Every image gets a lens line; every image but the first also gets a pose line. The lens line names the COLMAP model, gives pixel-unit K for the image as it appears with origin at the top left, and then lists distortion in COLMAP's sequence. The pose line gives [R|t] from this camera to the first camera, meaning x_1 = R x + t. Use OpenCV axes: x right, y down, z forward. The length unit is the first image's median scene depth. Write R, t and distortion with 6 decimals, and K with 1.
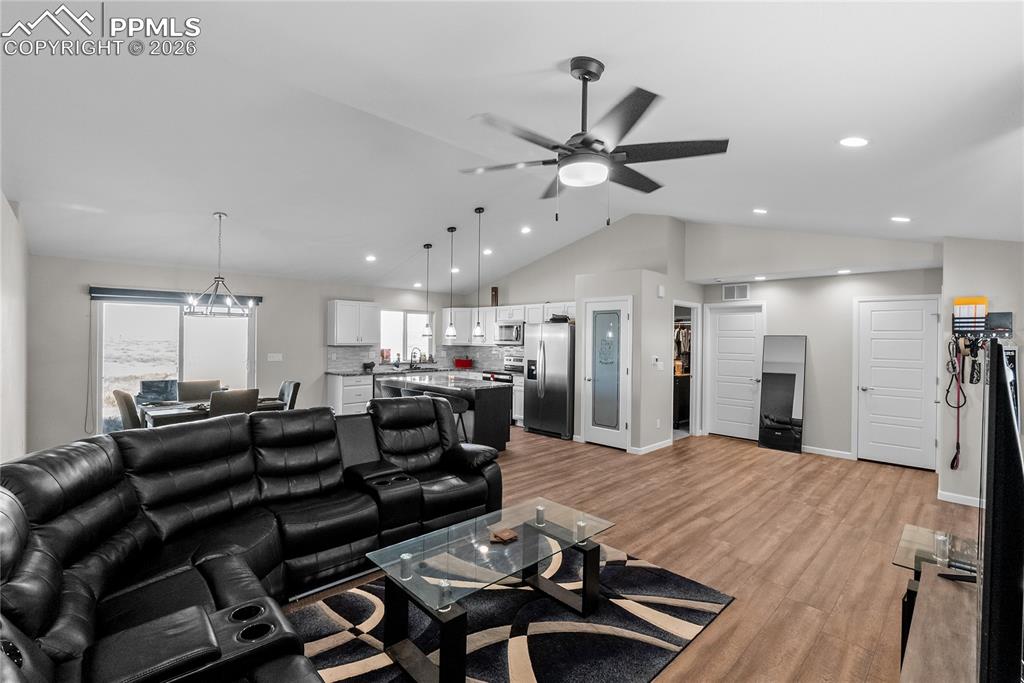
lens RADIAL K [[464.0, 0, 512.0], [0, 464.0, 341.5], [0, 0, 1]] dist [-0.002951, -0.000205]
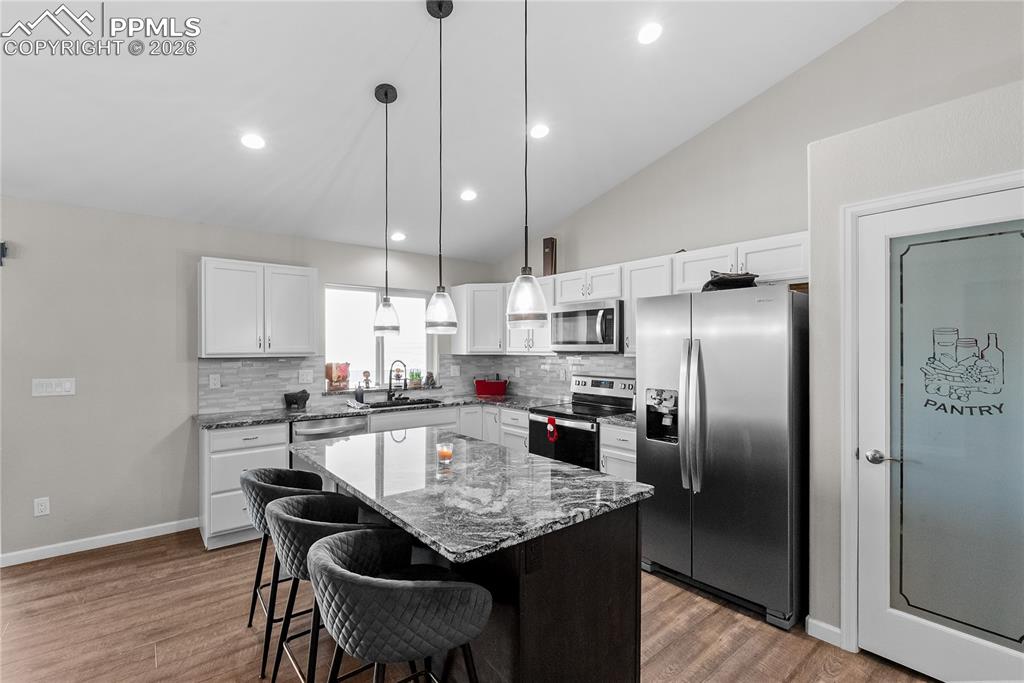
lens RADIAL K [[460.1, 0, 509.5], [0, 460.1, 346.3], [0, 0, 1]] dist [-0.005482, -0.000638]
pose [[0.996676, -0.012952, -0.080436, -0.049836], [0.012133, 0.999870, -0.010666, 0.005860], [0.080563, 0.009655, 0.996703, 0.589413]]
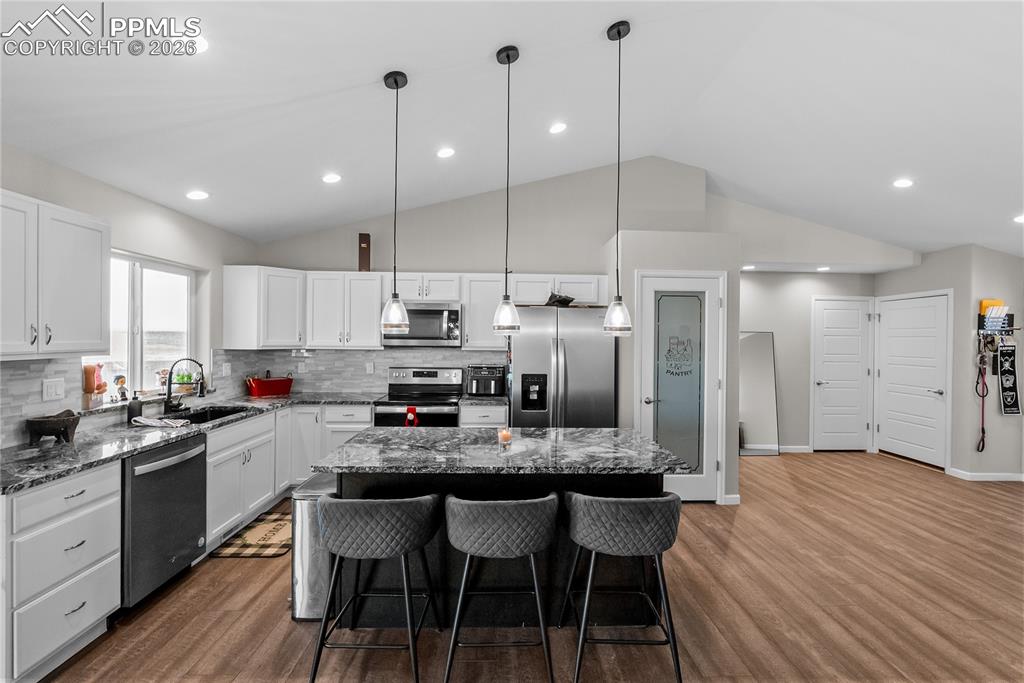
lens RADIAL K [[454.7, 0, 509.9], [0, 454.7, 339.8], [0, 0, 1]] dist [-0.005975, -0.000188]
pose [[0.666000, -0.008114, 0.745907, -0.361634], [0.002822, 0.999961, 0.008358, -0.004972], [-0.745946, -0.003462, 0.665997, 0.646134]]
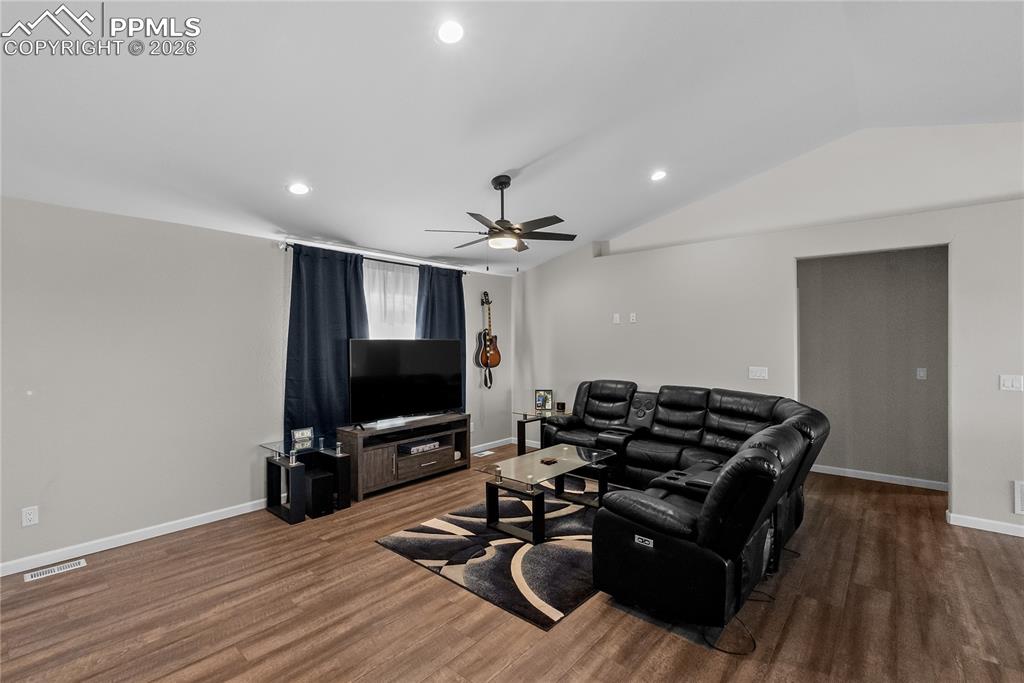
lens RADIAL K [[451.6, 0, 517.5], [0, 451.6, 343.4], [0, 0, 1]] dist [0.000251, 0.000403]
pose [[-0.993974, -0.008871, -0.109254, 0.085138], [-0.009603, 0.999935, 0.006171, 0.001167], [0.109193, 0.007183, -0.993995, 0.822867]]
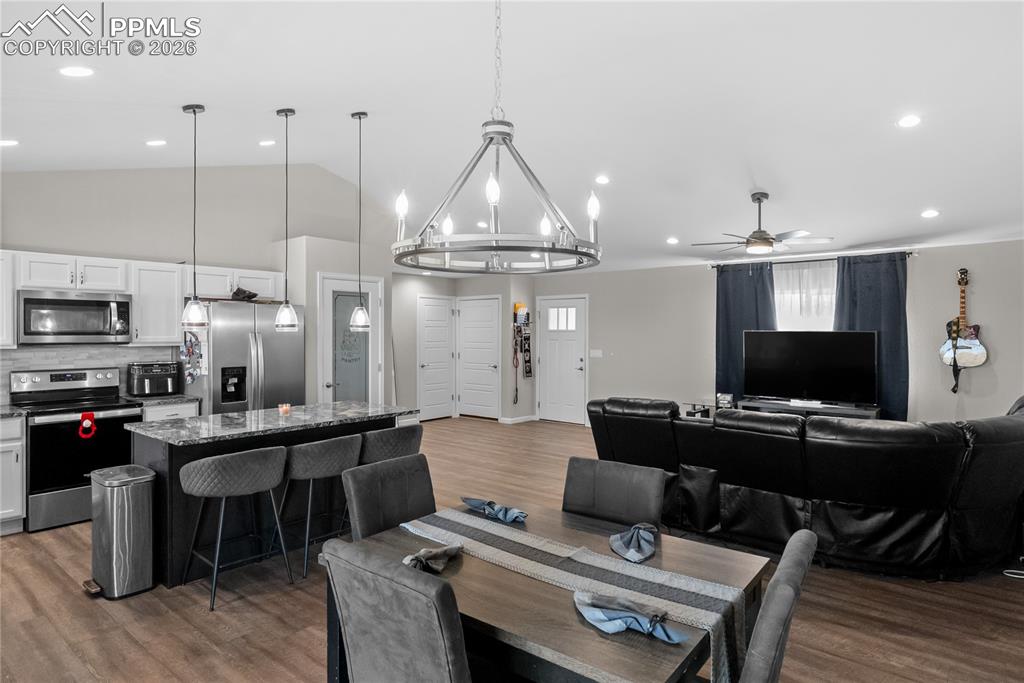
lens RADIAL K [[595.7, 0, 526.8], [0, 595.7, 336.3], [0, 0, 1]] dist [-0.005946, -0.000436]
pose [[-0.136688, -0.023318, 0.990340, -0.700074], [0.002337, 0.999713, 0.023862, -0.013845], [-0.990611, 0.005576, -0.136595, 0.722784]]
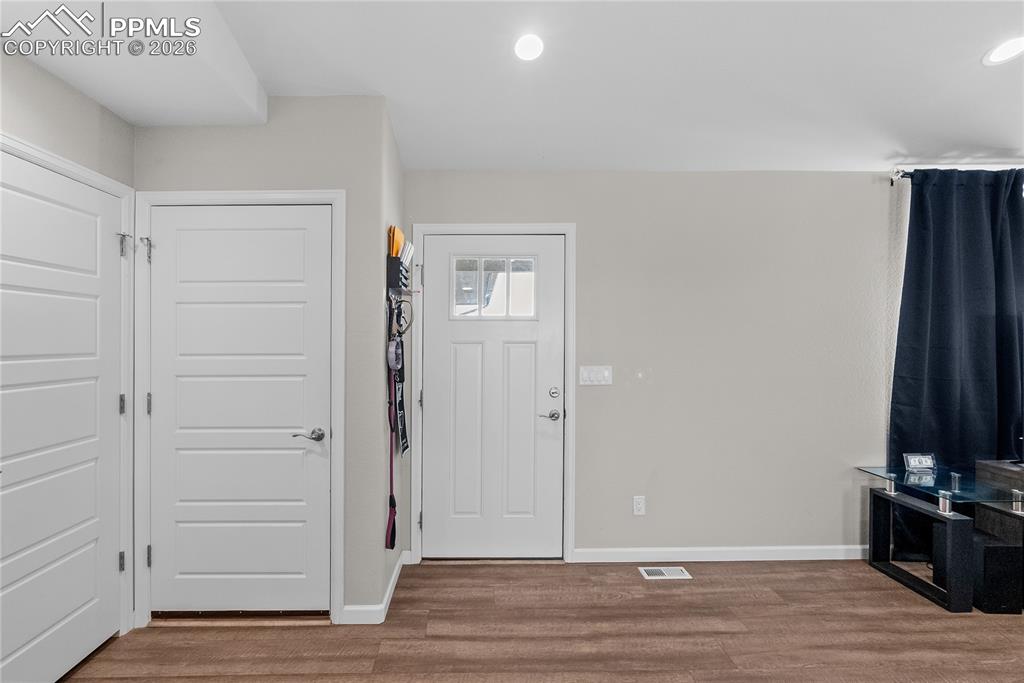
lens RADIAL K [[455.1, 0, 464.4], [0, 455.1, 337.8], [0, 0, 1]] dist [-0.001698, -0.006314]
pose [[-0.713513, -0.012527, 0.700530, 0.297936], [-0.003029, 0.999886, 0.014795, 0.015095], [-0.700635, 0.008434, -0.713470, 0.753914]]
